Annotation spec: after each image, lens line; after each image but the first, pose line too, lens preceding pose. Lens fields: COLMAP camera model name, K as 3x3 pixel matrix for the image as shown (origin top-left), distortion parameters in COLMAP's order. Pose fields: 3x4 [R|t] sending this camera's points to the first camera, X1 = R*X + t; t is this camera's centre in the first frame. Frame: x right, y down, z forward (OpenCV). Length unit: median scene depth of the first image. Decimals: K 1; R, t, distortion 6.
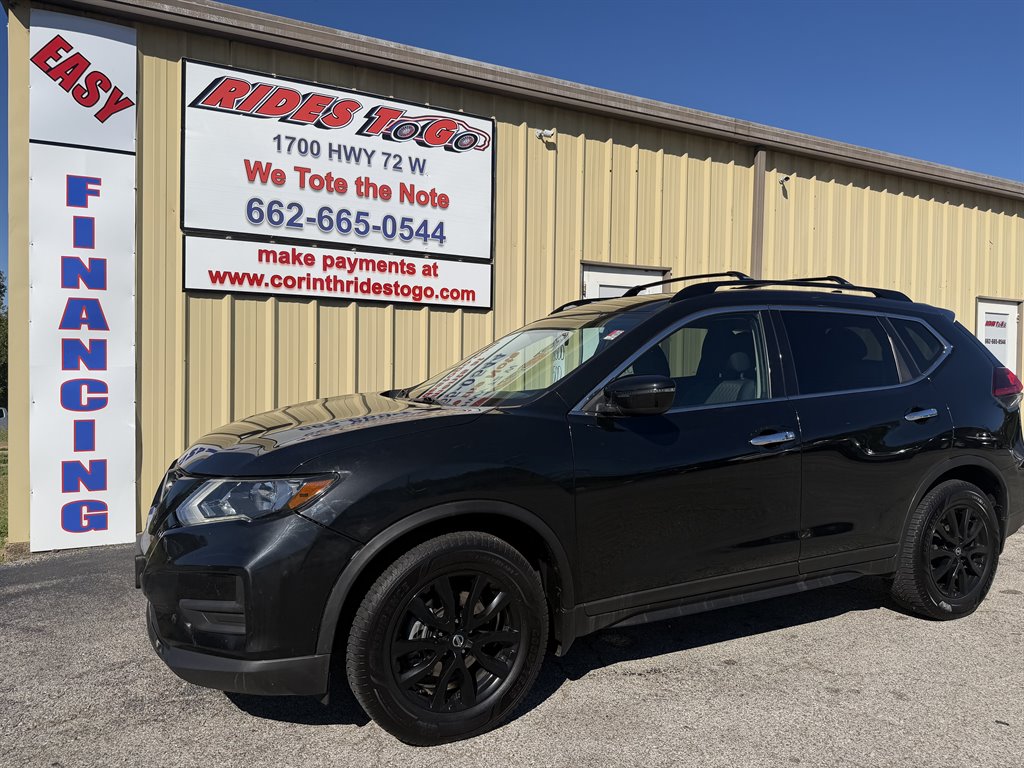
lens RADIAL K [[717.4, 0, 520.1], [0, 717.4, 383.3], [0, 0, 1]] dist [0.005149, -0.005964]
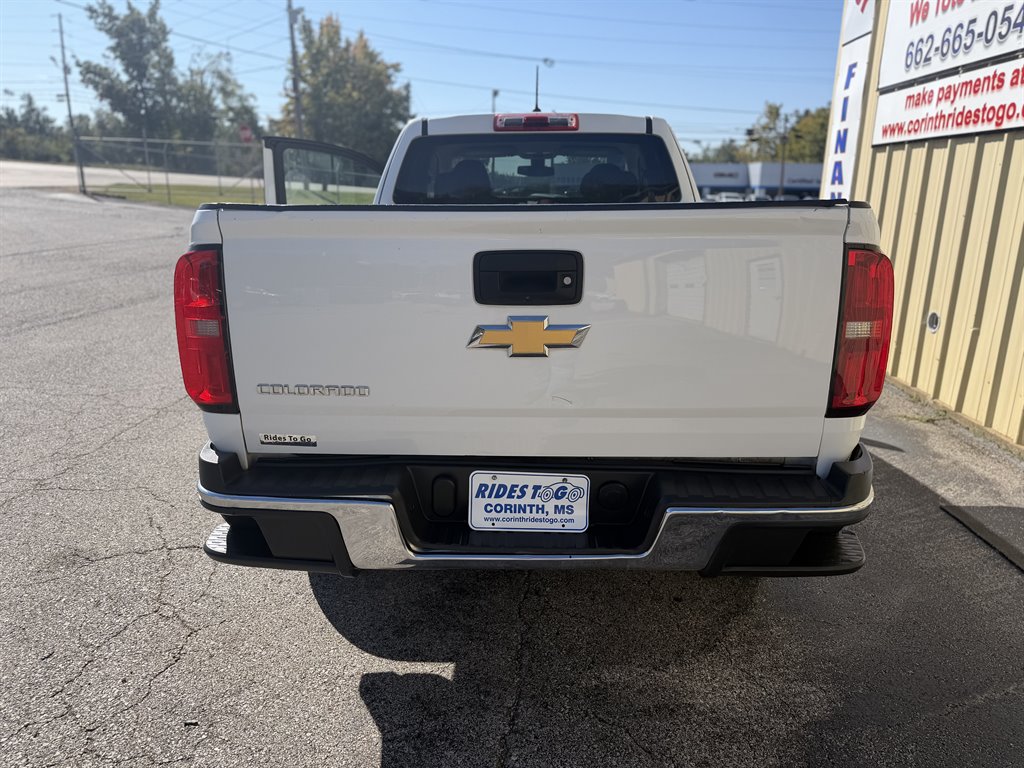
lens RADIAL K [[717.4, 0, 511.9], [0, 717.4, 388.5], [0, 0, 1]] dist [0.005149, -0.005964]
pose [[-0.507129, 0.213554, -0.834994, 0.829067], [-0.035654, 0.962789, 0.267893, -0.041350], [0.861132, 0.165627, -0.480644, 1.057978]]
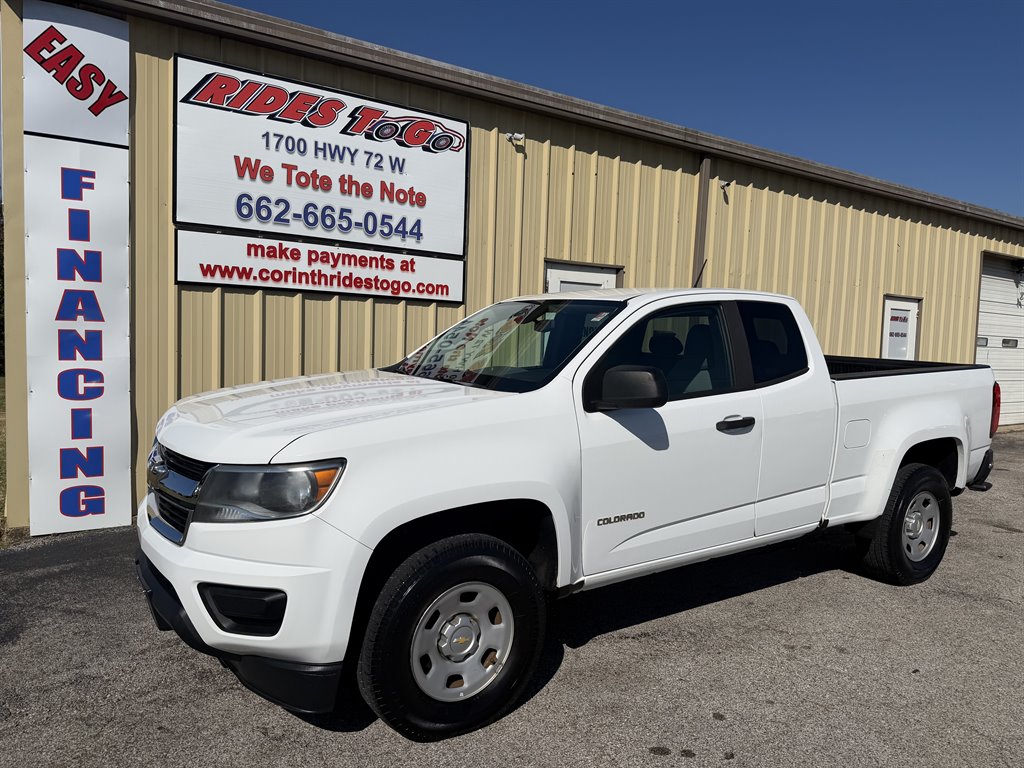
lens RADIAL K [[717.4, 0, 513.2], [0, 717.4, 388.4], [0, 0, 1]] dist [0.005149, -0.005964]
pose [[0.993943, 0.012629, 0.109173, -0.092327], [-0.018197, 0.998575, 0.050160, -0.036549], [-0.108384, -0.051843, 0.992756, -0.079127]]
